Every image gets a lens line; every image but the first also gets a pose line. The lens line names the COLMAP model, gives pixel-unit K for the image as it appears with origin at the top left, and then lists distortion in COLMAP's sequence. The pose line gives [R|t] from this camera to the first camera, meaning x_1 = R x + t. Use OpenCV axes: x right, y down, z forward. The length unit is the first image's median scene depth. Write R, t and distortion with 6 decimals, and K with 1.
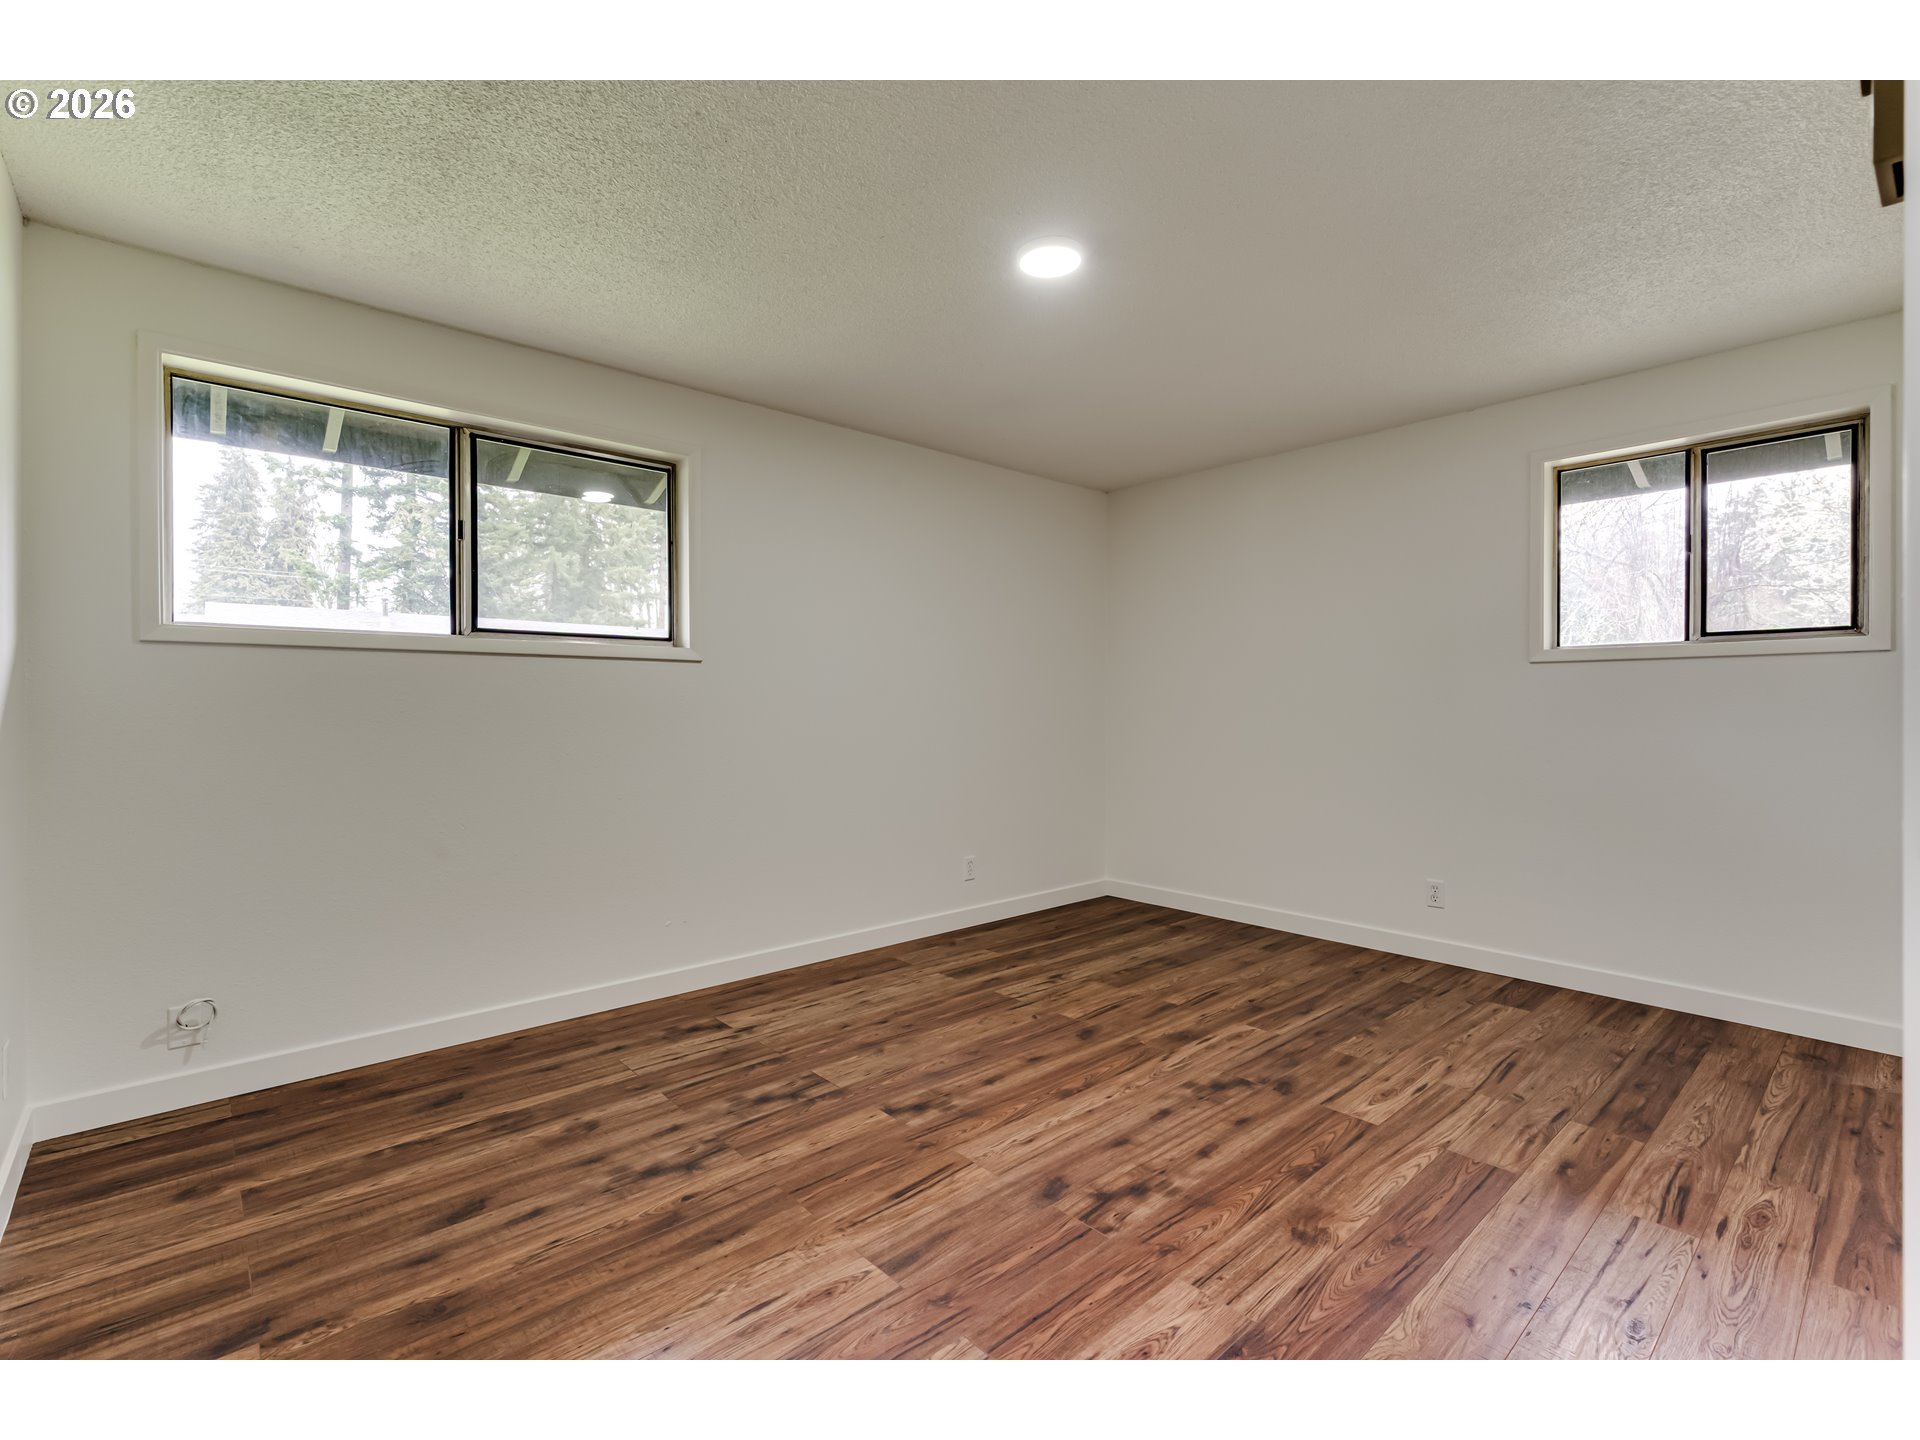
lens RADIAL K [[929.3, 0, 971.1], [0, 929.3, 706.7], [0, 0, 1]] dist [0.000196, -0.000024]
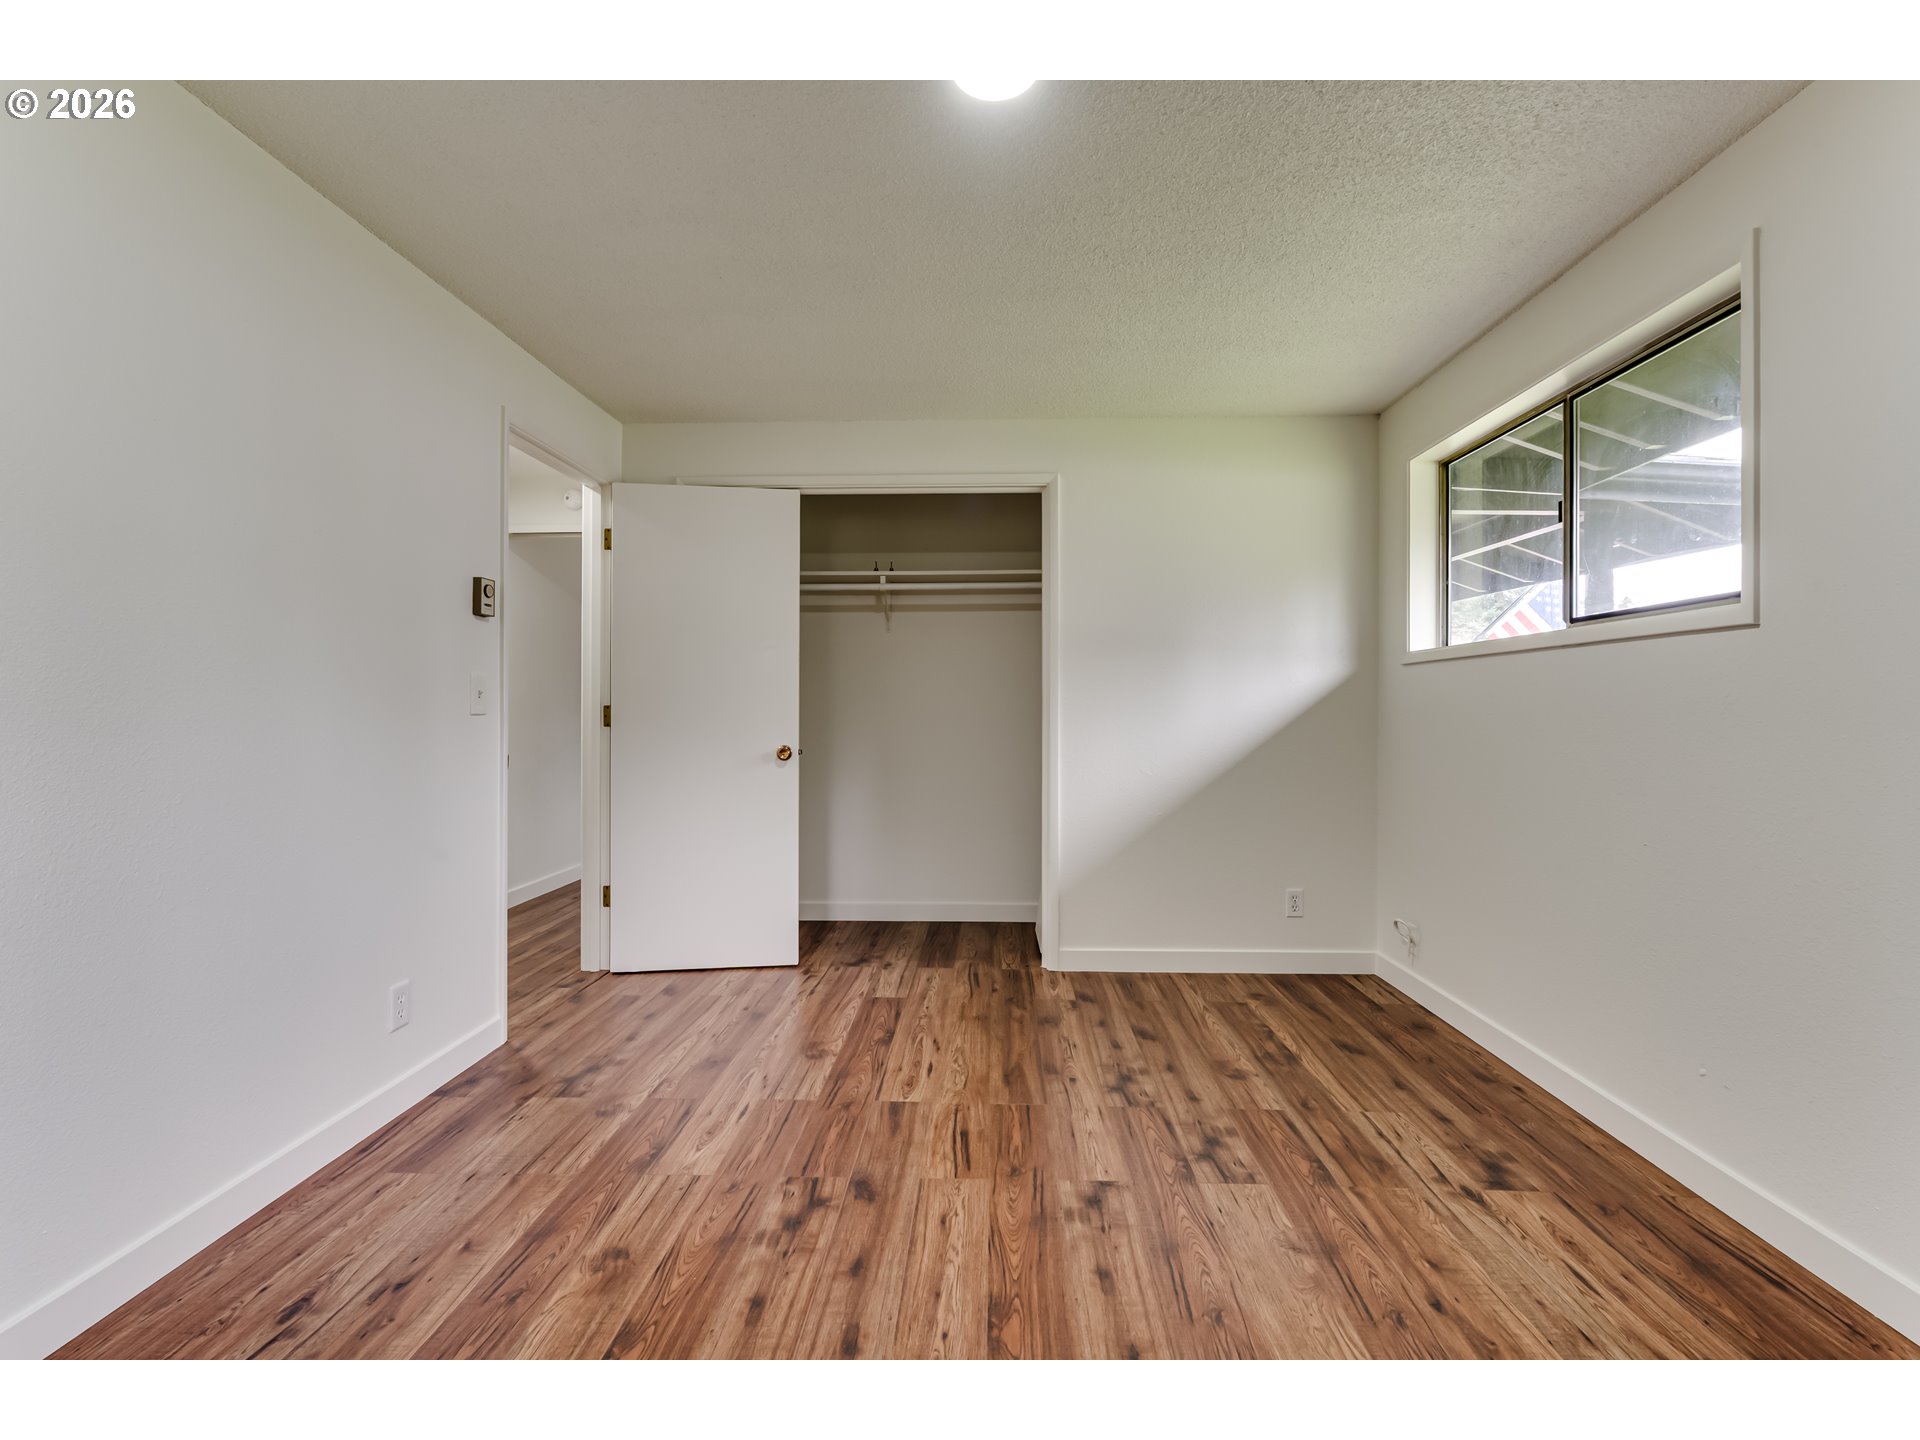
lens RADIAL K [[929.3, 0, 971.1], [0, 929.3, 706.7], [0, 0, 1]] dist [0.000196, -0.000024]
pose [[-0.725359, -0.002844, -0.688364, 0.688083], [0.002807, 0.999971, -0.007088, -0.000521], [0.688365, -0.007074, -0.725330, 1.779296]]
